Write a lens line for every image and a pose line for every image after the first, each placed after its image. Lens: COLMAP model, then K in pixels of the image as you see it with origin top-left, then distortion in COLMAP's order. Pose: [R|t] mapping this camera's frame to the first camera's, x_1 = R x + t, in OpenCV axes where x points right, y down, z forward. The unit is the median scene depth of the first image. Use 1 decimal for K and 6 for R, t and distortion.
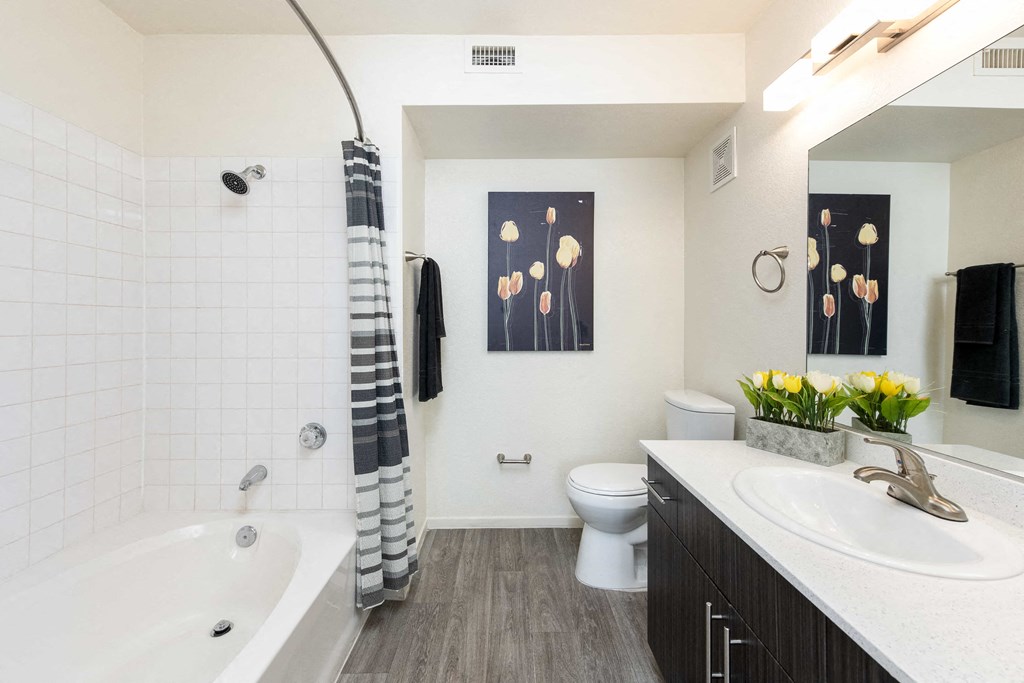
lens RADIAL K [[418.0, 0, 511.3], [0, 418.0, 325.7], [0, 0, 1]] dist [0.001635, 0.000099]
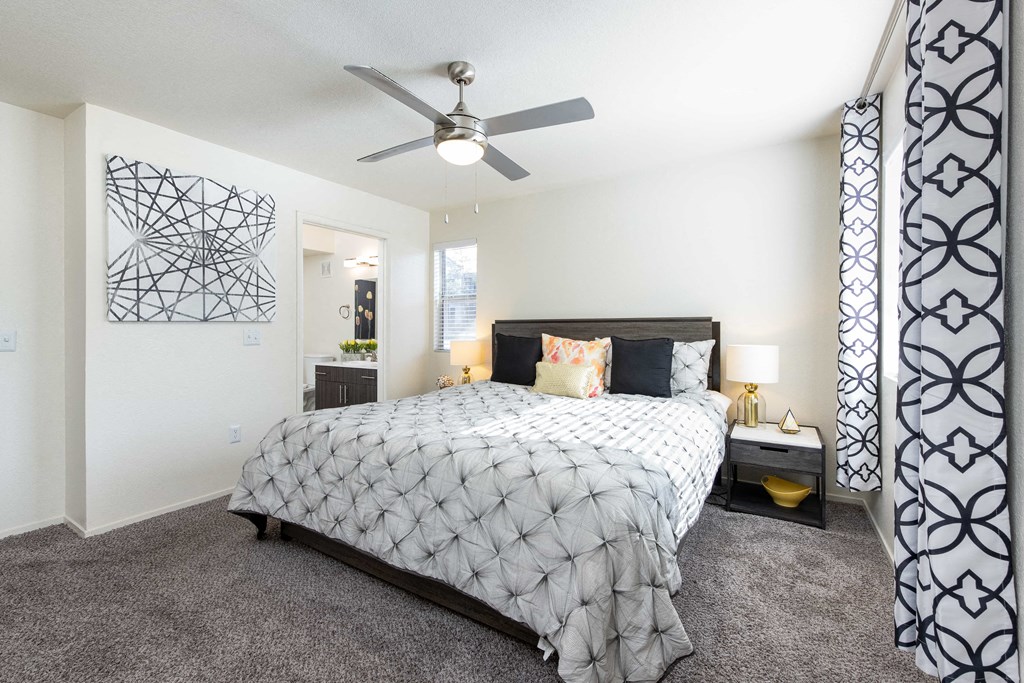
lens RADIAL K [[418.0, 0, 511.3], [0, 418.0, 325.7], [0, 0, 1]] dist [0.001635, 0.000099]
pose [[0.523193, 0.004963, 0.852200, -1.049694], [0.002620, 0.999969, -0.007433, 0.008271], [-0.852210, 0.006122, 0.523163, -1.290260]]
